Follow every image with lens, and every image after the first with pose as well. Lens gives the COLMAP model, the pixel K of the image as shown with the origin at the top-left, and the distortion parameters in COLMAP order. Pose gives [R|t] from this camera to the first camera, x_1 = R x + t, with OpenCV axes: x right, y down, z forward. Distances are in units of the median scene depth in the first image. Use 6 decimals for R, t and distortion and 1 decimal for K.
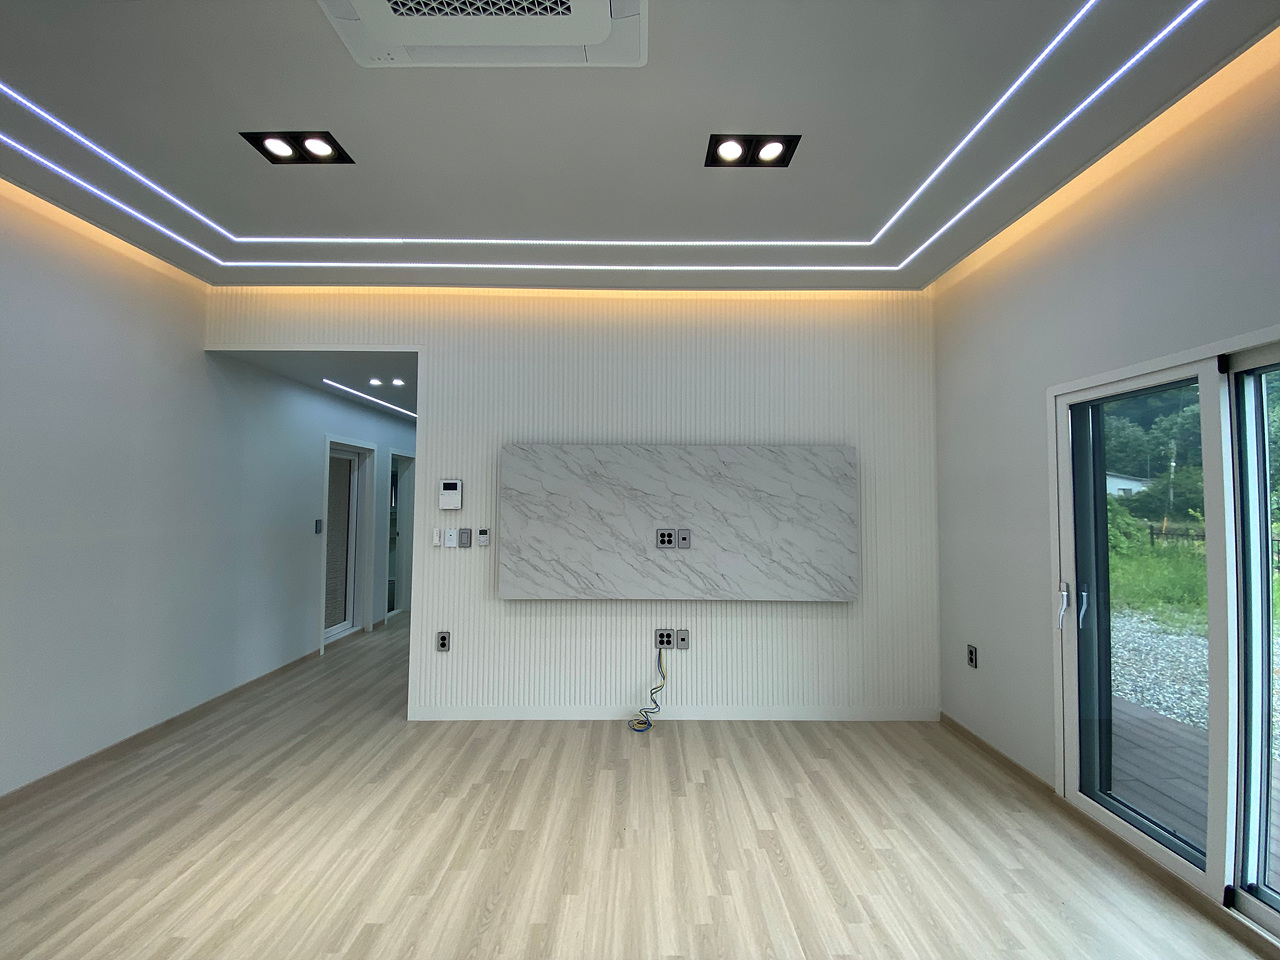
lens RADIAL K [[522.6, 0, 640.0], [0, 522.6, 480.0], [0, 0, 1]] dist [0.056949, -0.034849]
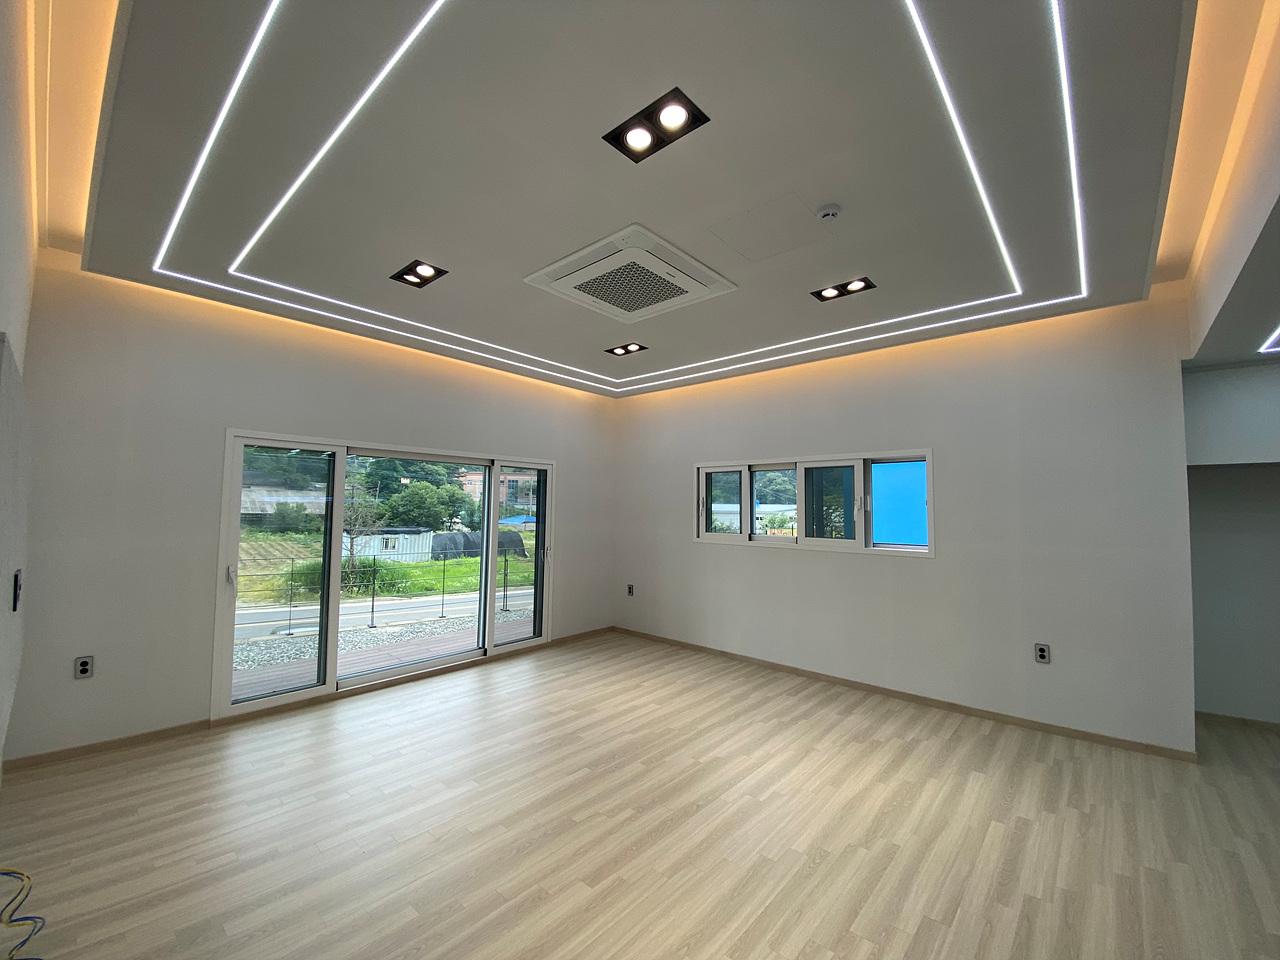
lens RADIAL K [[518.0, 0, 640.0], [0, 518.0, 480.0], [0, 0, 1]] dist [0.036913, -0.014299]
pose [[-0.733169, 0.024949, 0.679589, -0.737748], [-0.048051, 0.994928, -0.088365, 0.024681], [-0.678347, -0.097441, -0.728252, 0.982835]]
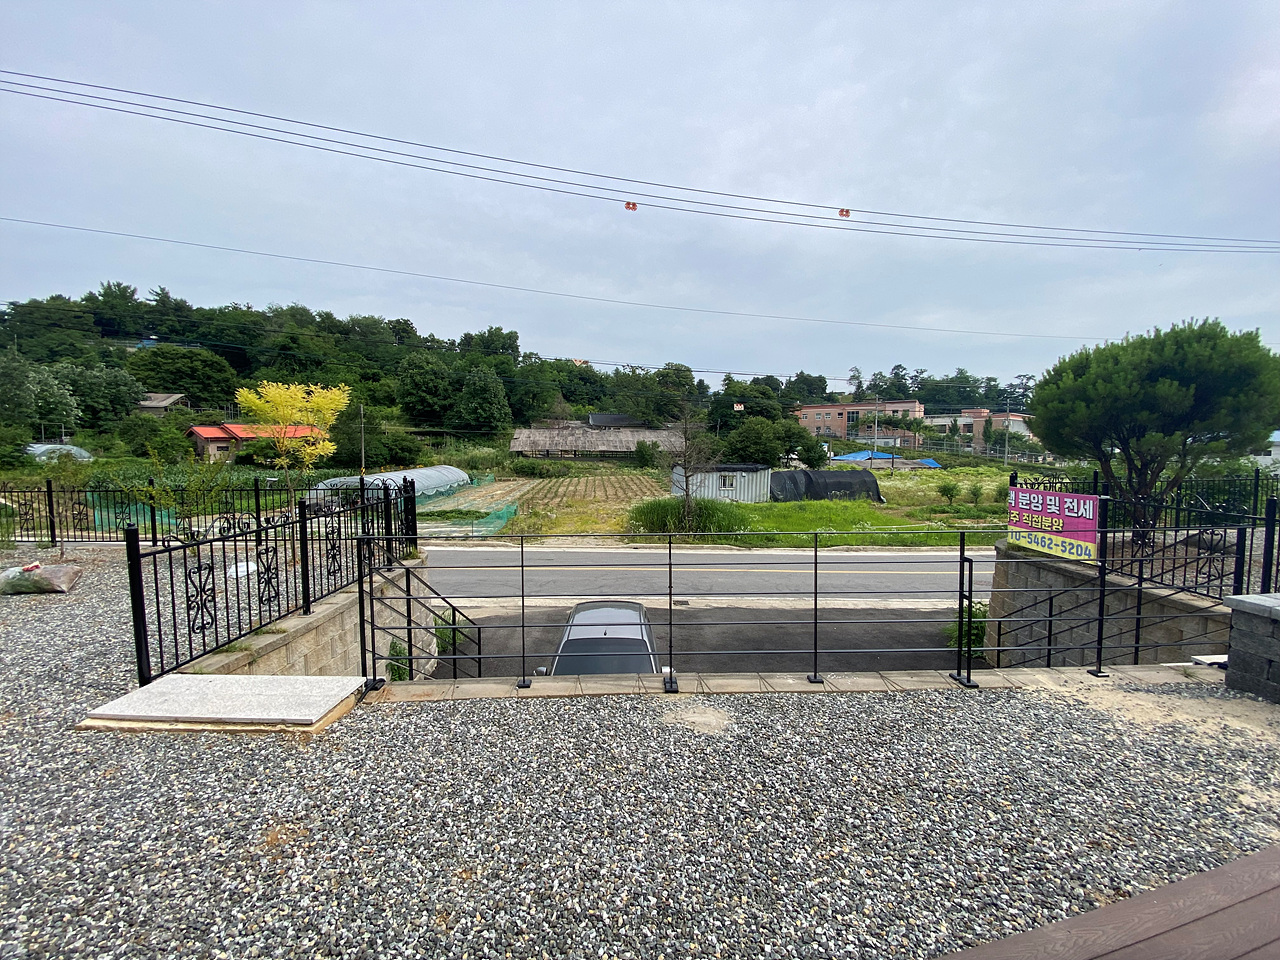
lens RADIAL K [[531.7, 0, 640.0], [0, 531.7, 480.0], [0, 0, 1]] dist [0.007870, -0.014896]
pose [[-0.207908, -0.068474, 0.975749, 0.853484], [-0.041101, 0.997277, 0.061227, 0.038966], [-0.977284, -0.027375, -0.210156, 0.270864]]
